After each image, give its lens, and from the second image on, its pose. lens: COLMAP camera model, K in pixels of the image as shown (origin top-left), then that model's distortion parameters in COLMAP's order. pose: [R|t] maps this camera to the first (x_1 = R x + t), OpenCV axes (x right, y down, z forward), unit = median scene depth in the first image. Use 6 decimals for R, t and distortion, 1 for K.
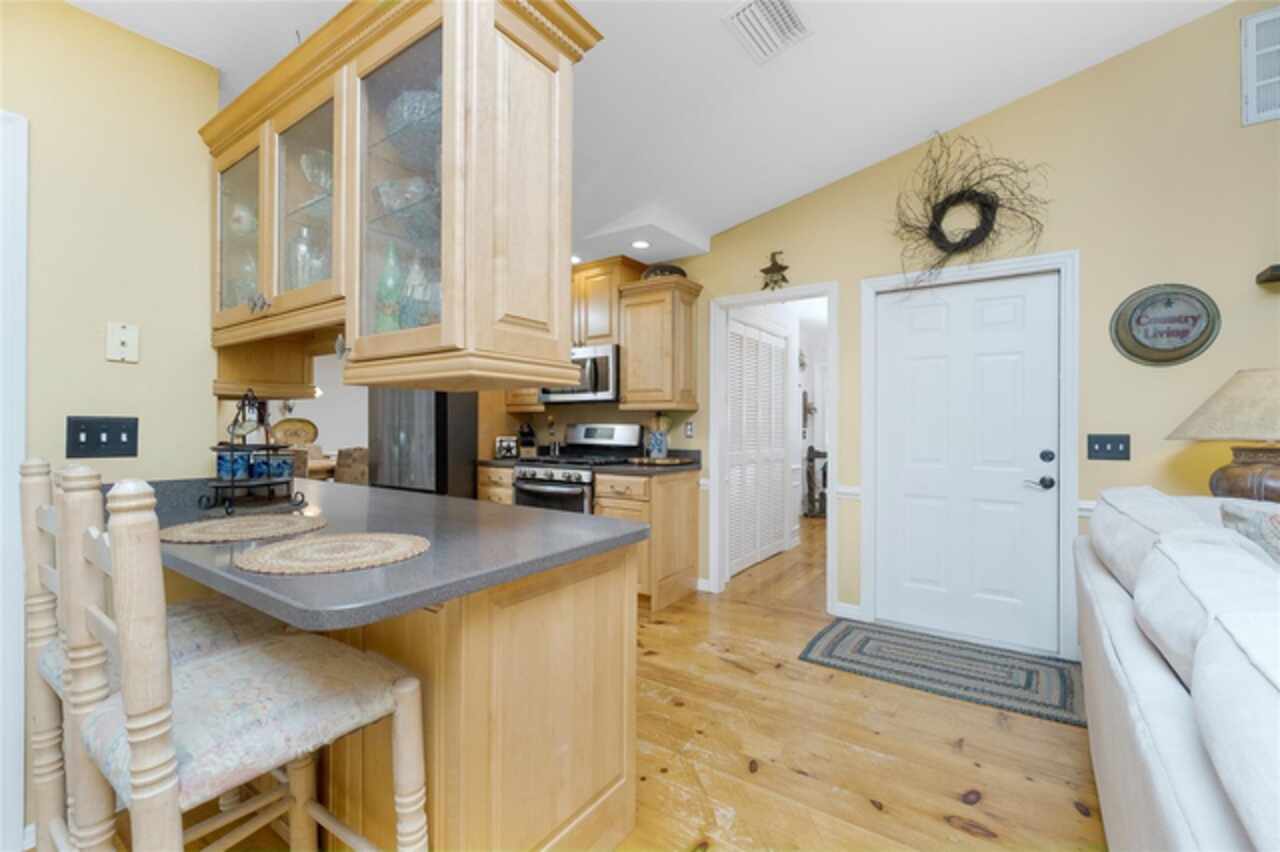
lens RADIAL K [[555.2, 0, 622.9], [0, 555.2, 421.6], [0, 0, 1]] dist [-0.006333, 0.001759]
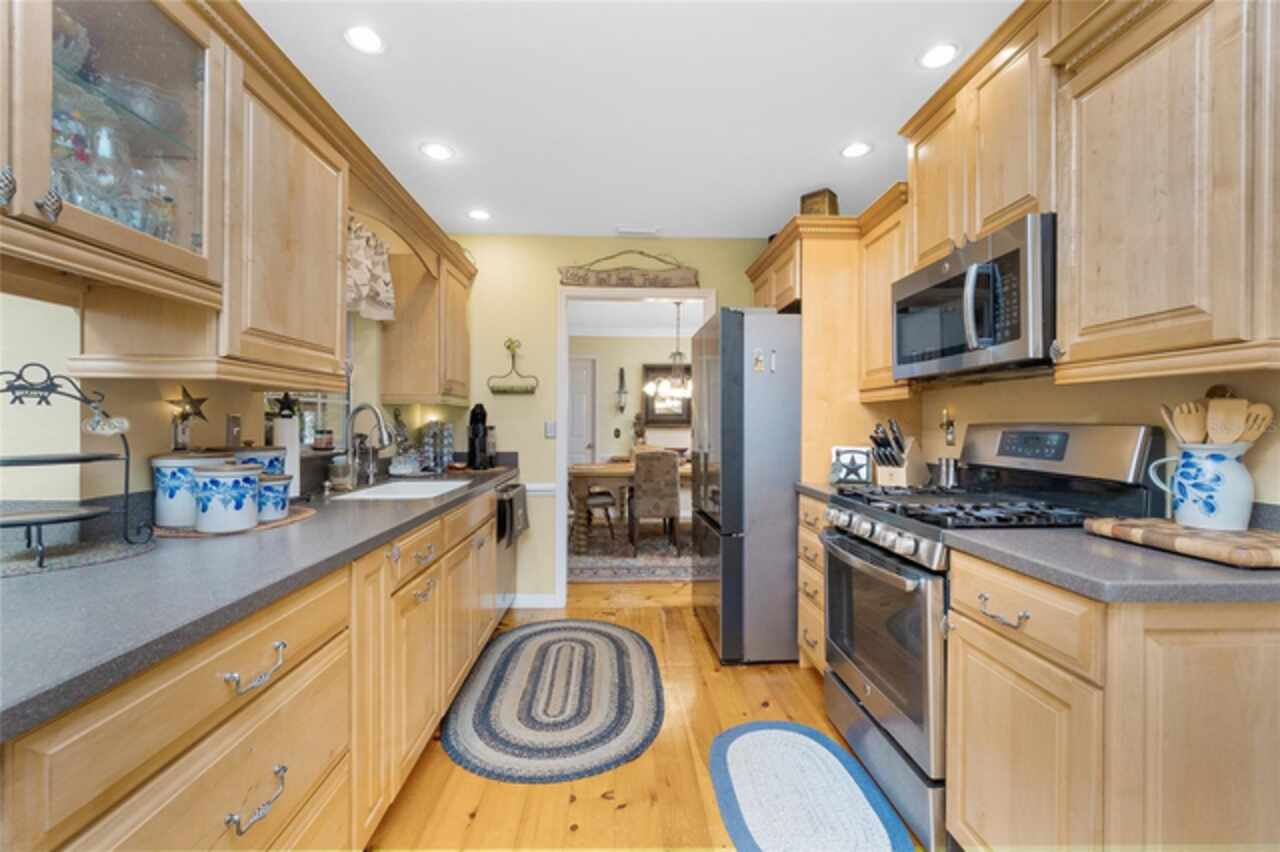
lens RADIAL K [[555.2, 0, 635.8], [0, 555.2, 425.2], [0, 0, 1]] dist [-0.006333, 0.001759]
pose [[0.636789, 0.002119, -0.771035, 0.101231], [0.001716, 0.999990, 0.004166, 0.003803], [0.771036, -0.003976, 0.636779, 0.536355]]
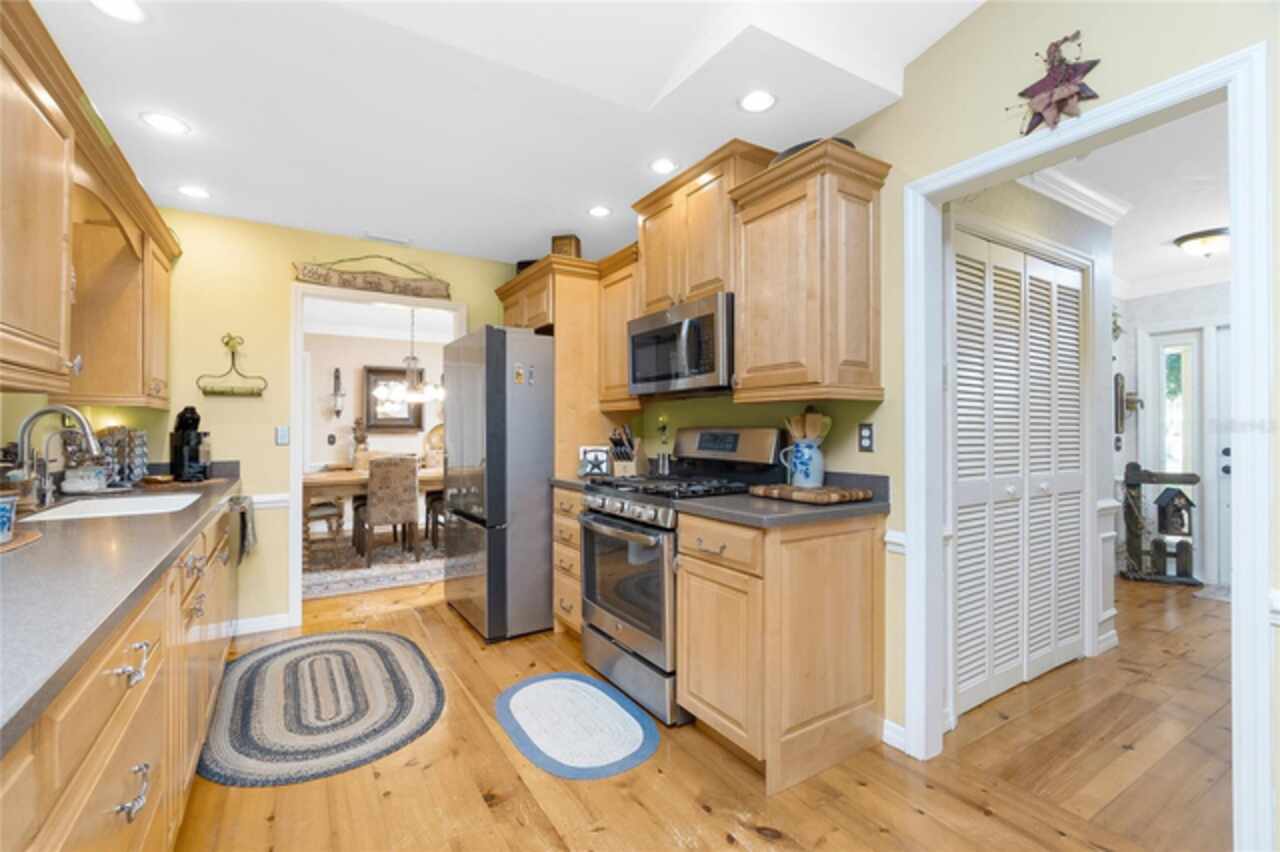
lens RADIAL K [[555.2, 0, 617.1], [0, 555.2, 425.4], [0, 0, 1]] dist [-0.006333, 0.001759]
pose [[0.918447, -0.004929, -0.395514, 0.111411], [0.004236, 0.999988, -0.002624, 0.003467], [0.395522, 0.000735, 0.918456, 0.411994]]
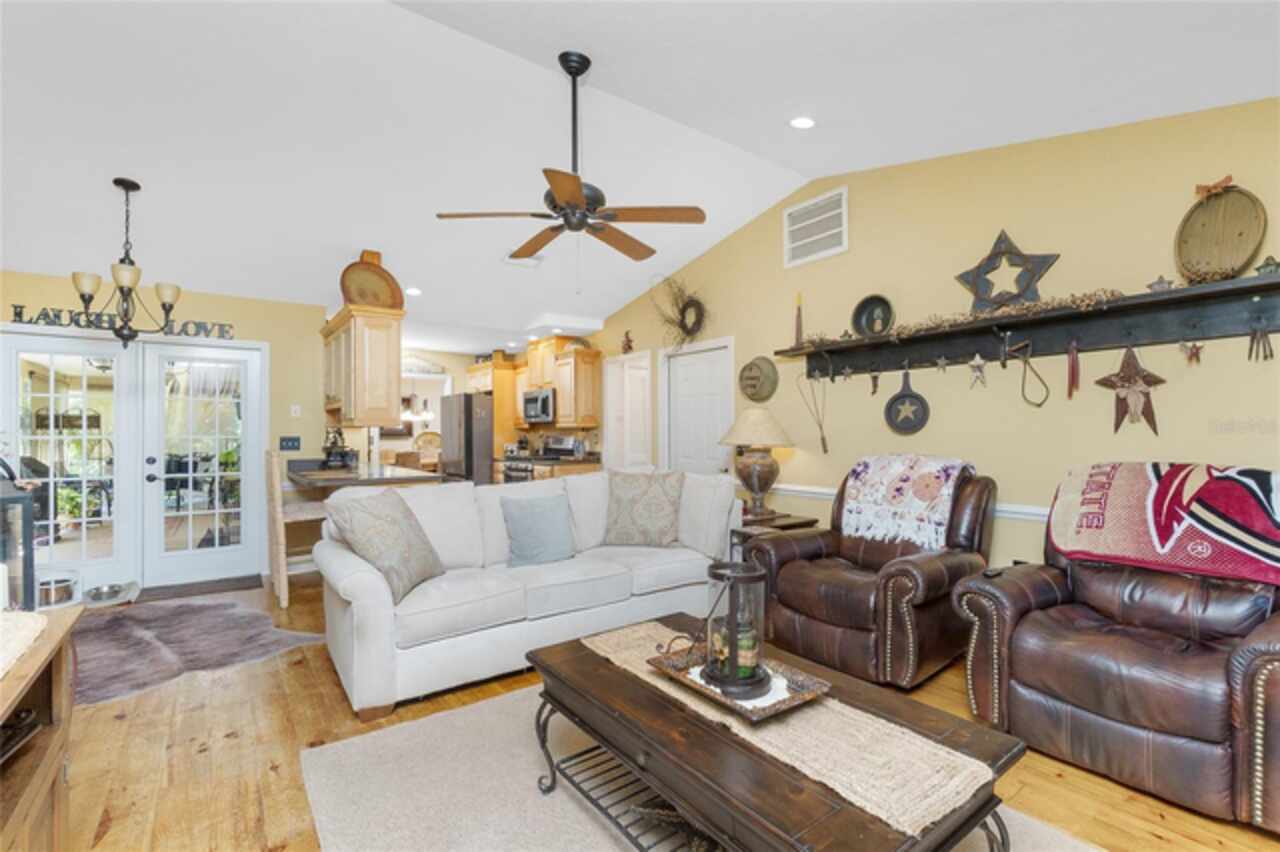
lens RADIAL K [[555.2, 0, 614.0], [0, 555.2, 438.2], [0, 0, 1]] dist [-0.006333, 0.001759]
pose [[0.948001, -0.004974, -0.318227, 0.688375], [0.010179, 0.999840, 0.014695, -0.011919], [0.318103, -0.017170, 0.947901, -0.525857]]
